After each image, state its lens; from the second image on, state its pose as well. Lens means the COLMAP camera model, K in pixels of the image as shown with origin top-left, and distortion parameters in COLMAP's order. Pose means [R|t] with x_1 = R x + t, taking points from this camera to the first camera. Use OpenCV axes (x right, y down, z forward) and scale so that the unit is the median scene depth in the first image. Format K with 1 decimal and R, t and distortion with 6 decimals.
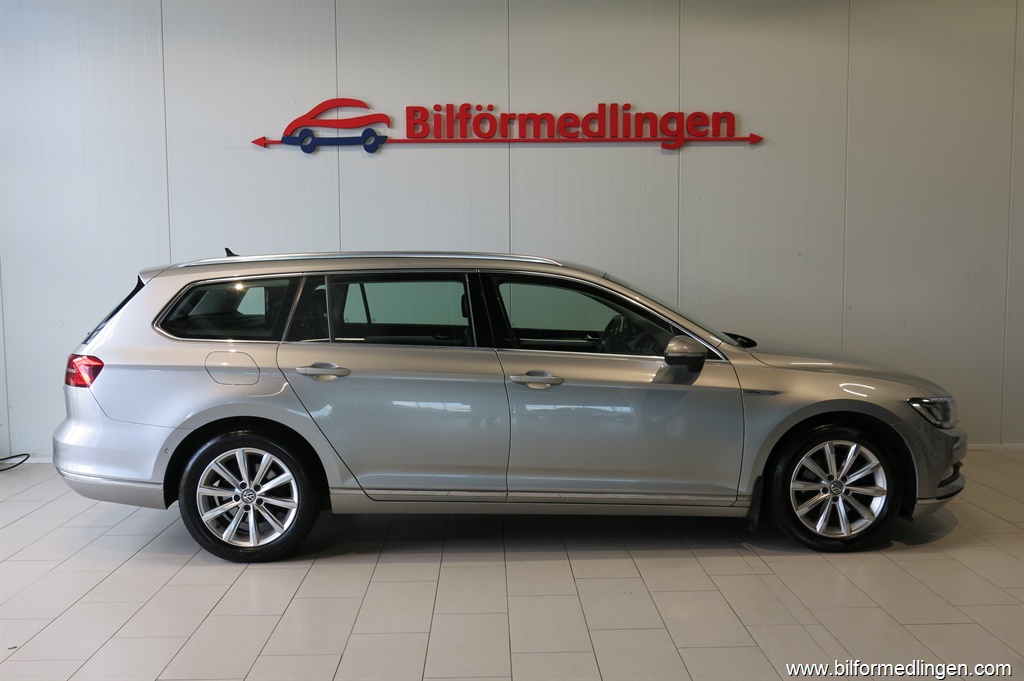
lens RADIAL K [[956.6, 0, 512.0], [0, 956.6, 340.5], [0, 0, 1]] dist [0.018980, 0.003344]
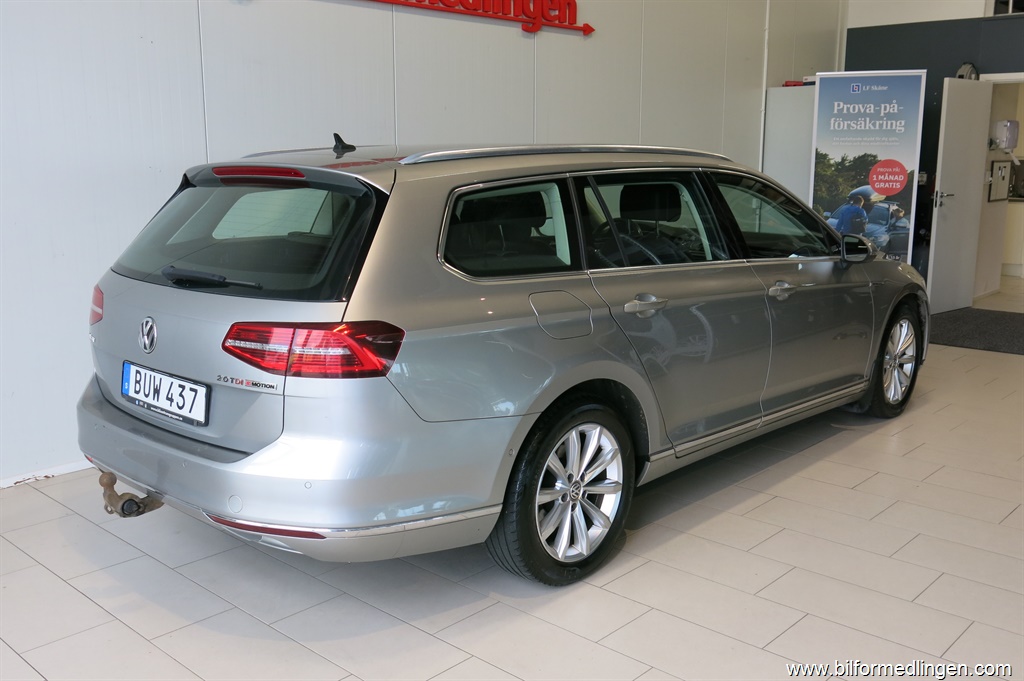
lens RADIAL K [[956.6, 0, 512.0], [0, 956.6, 340.5], [0, 0, 1]] dist [0.018980, 0.003344]
pose [[0.701224, -0.132007, 0.700614, -0.764703], [0.055255, 0.989816, 0.131195, -0.043687], [-0.710797, -0.053285, 0.701376, 0.519213]]
